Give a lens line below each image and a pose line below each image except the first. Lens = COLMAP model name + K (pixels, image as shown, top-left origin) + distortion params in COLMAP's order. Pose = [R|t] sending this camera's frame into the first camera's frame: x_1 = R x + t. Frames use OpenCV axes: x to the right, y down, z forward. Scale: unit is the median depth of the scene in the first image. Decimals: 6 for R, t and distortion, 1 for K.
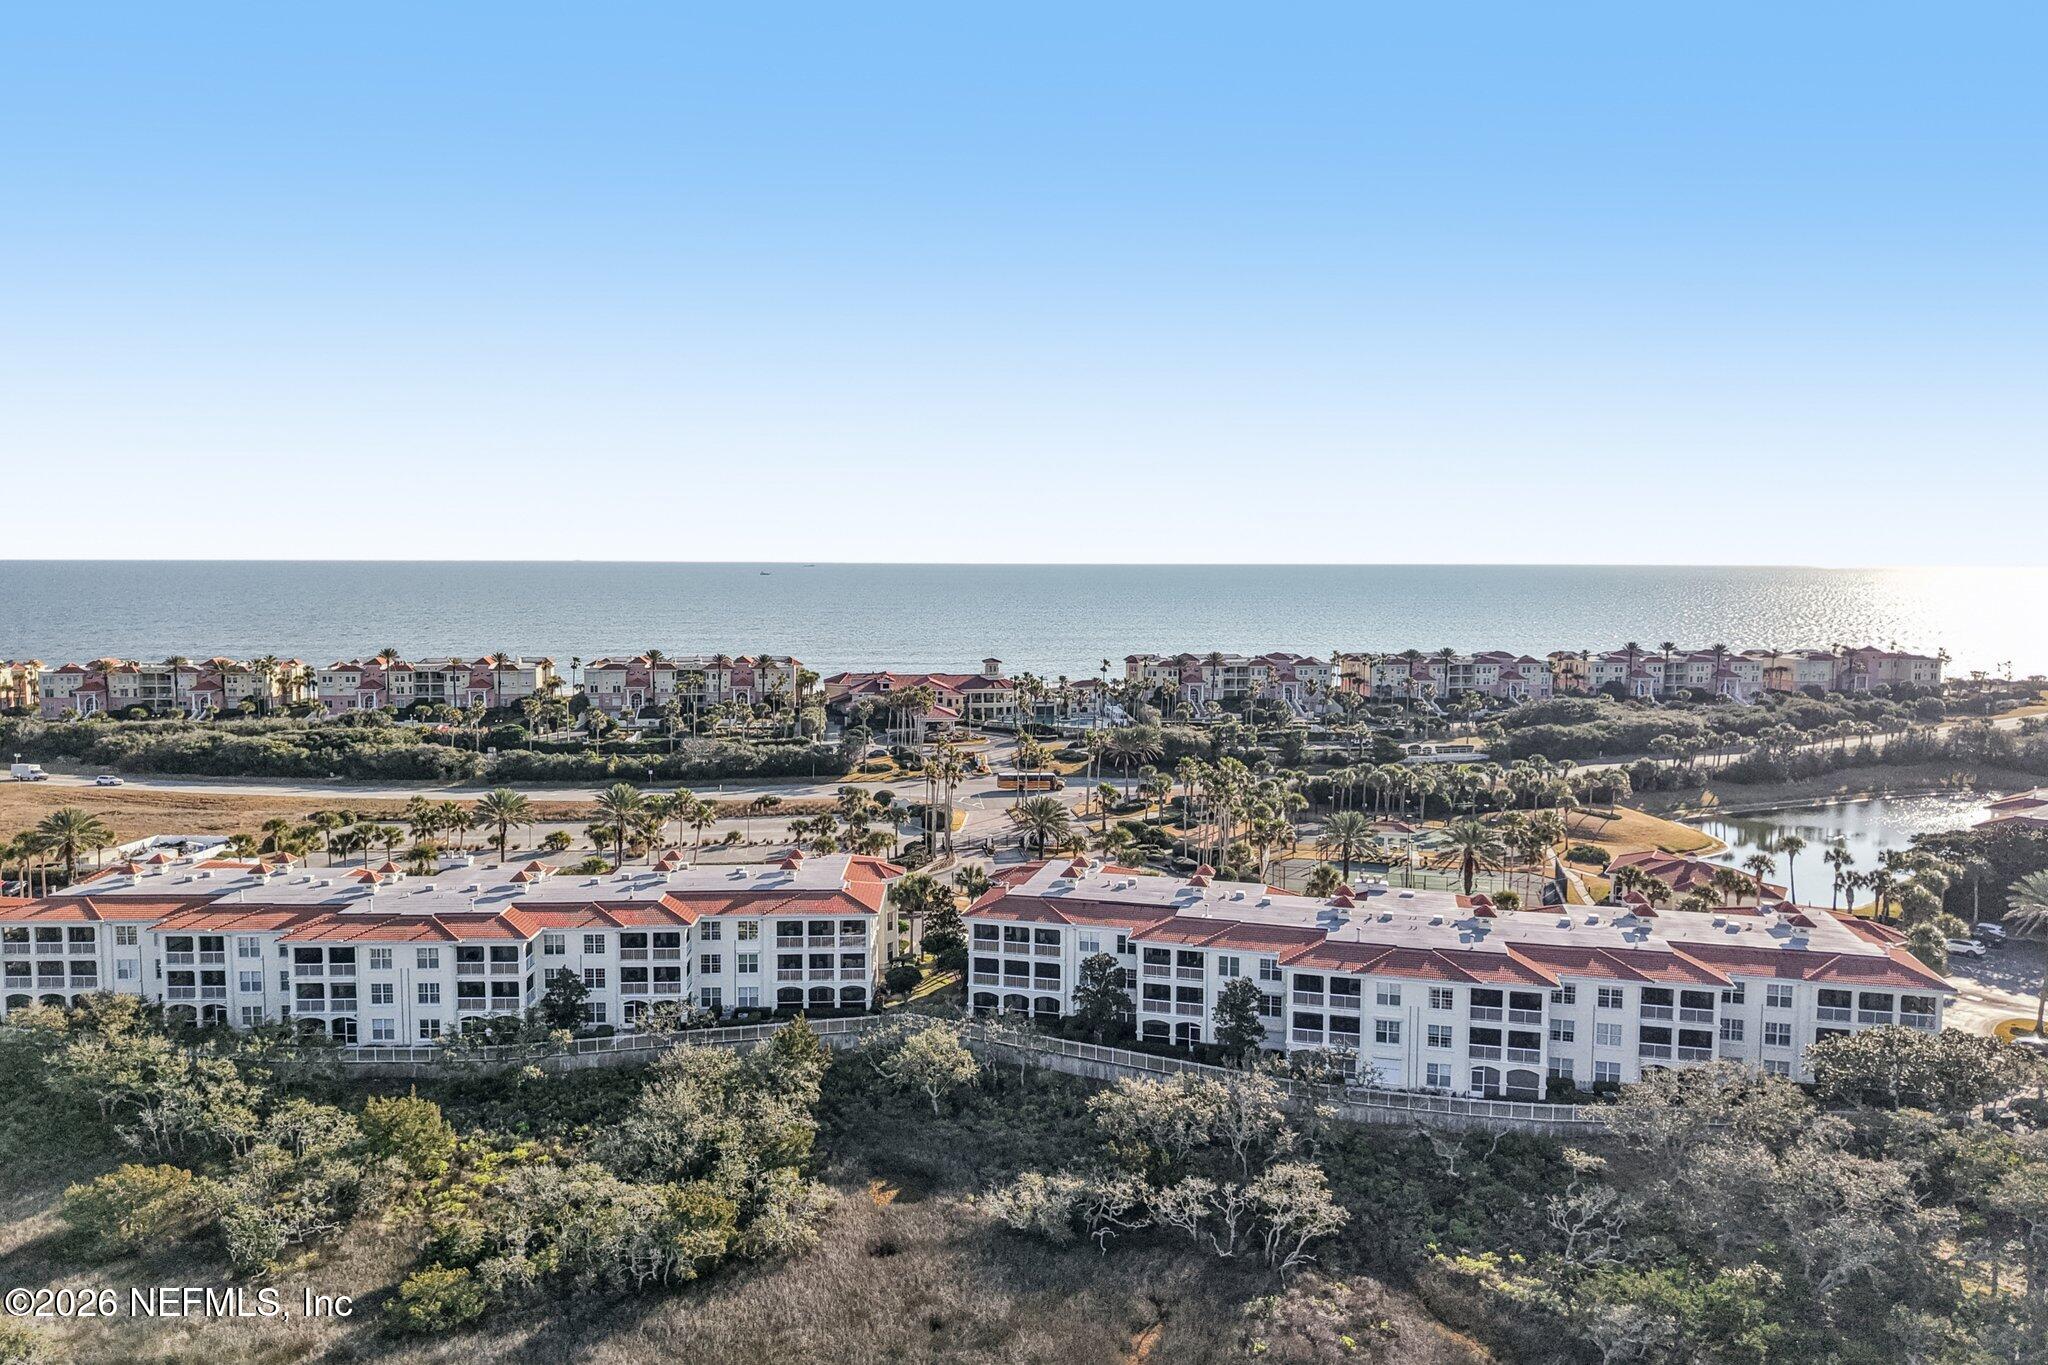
lens RADIAL K [[1357.9, 0, 1024.0], [0, 1357.9, 682.5], [0, 0, 1]] dist [0.054295, -0.068255]
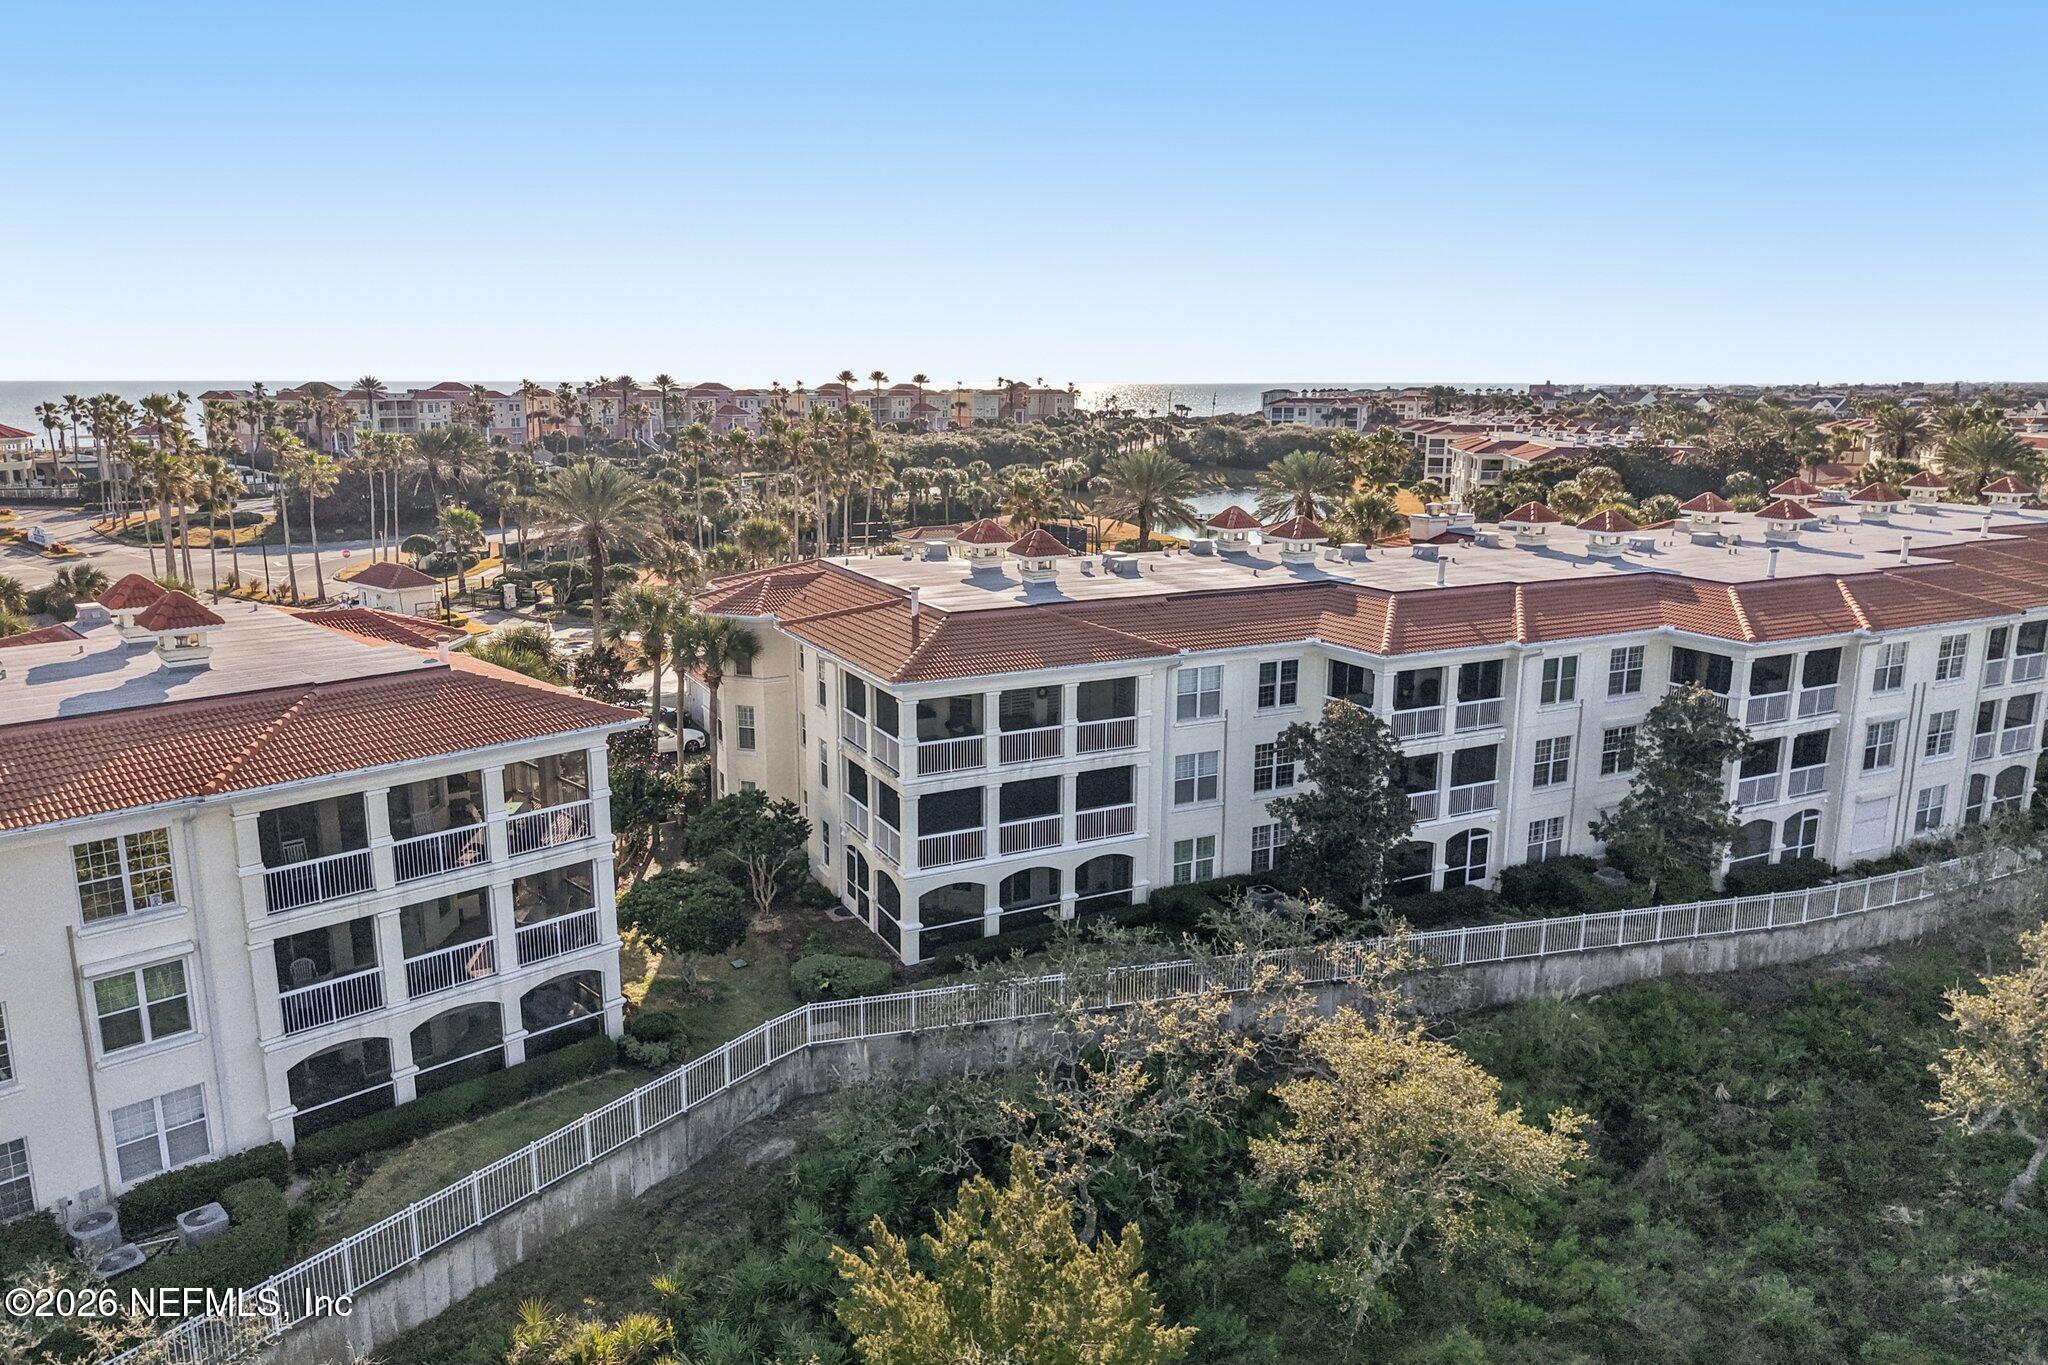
lens RADIAL K [[1369.7, 0, 1008.6], [0, 1369.7, 634.1], [0, 0, 1]] dist [0.049599, -0.071245]
pose [[0.746347, -0.120480, 0.654561, -0.247473], [0.057774, 0.991495, 0.116622, 0.124725], [-0.663044, -0.049224, 0.746960, 0.741449]]
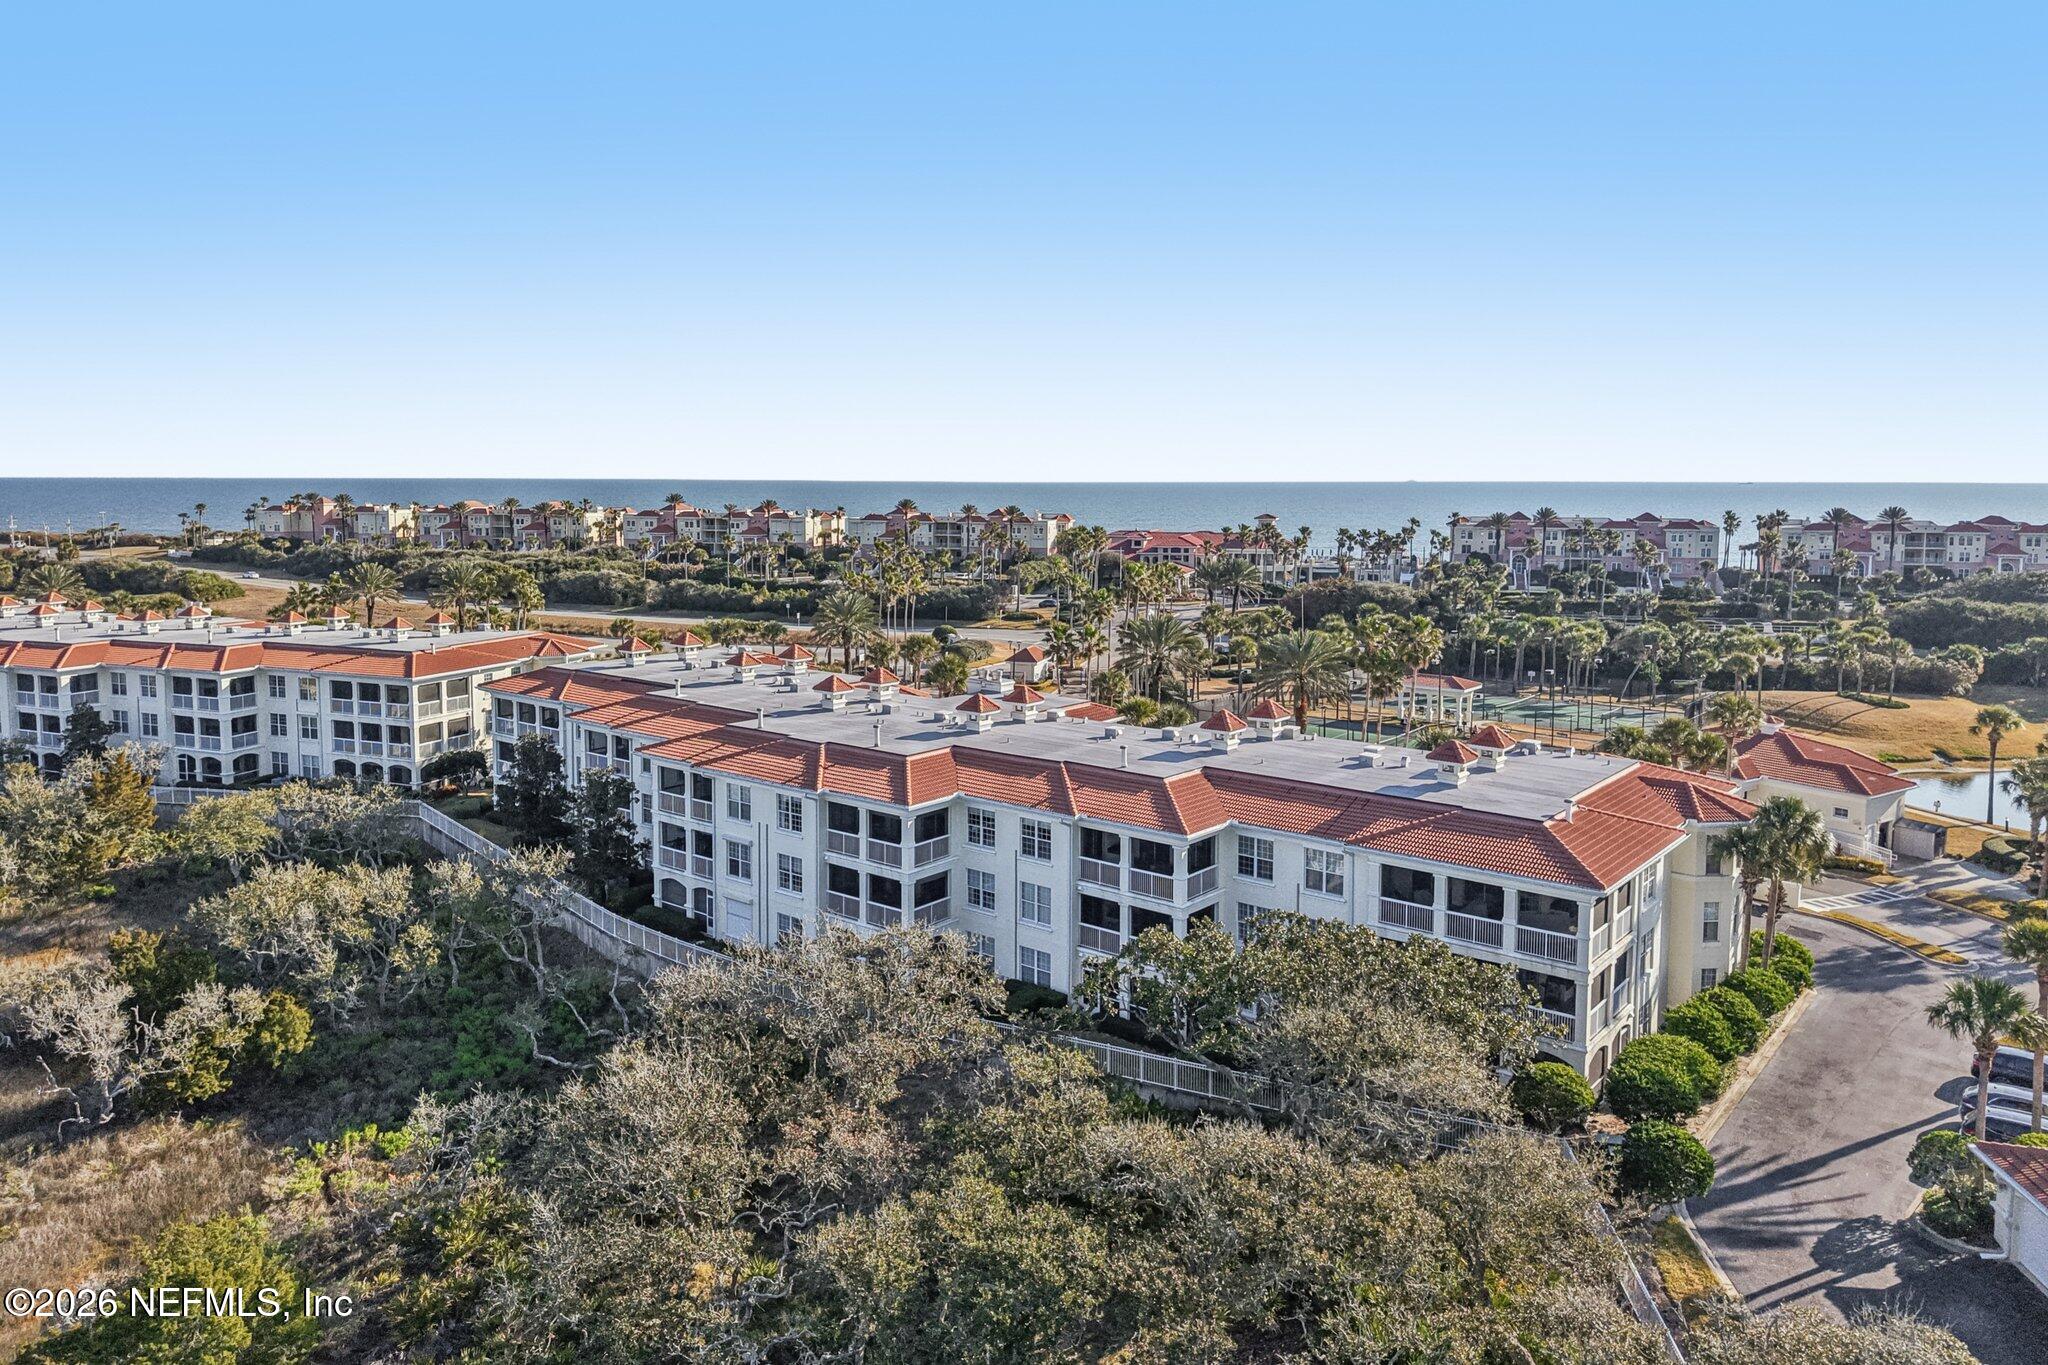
lens RADIAL K [[1413.9, 0, 1028.9], [0, 1413.9, 565.3], [0, 0, 1]] dist [0.036535, -0.050931]
pose [[0.911718, 0.026855, -0.409938, 0.589990], [-0.038172, 0.999082, -0.019444, 0.107456], [0.409040, 0.033375, 0.911906, 0.379405]]
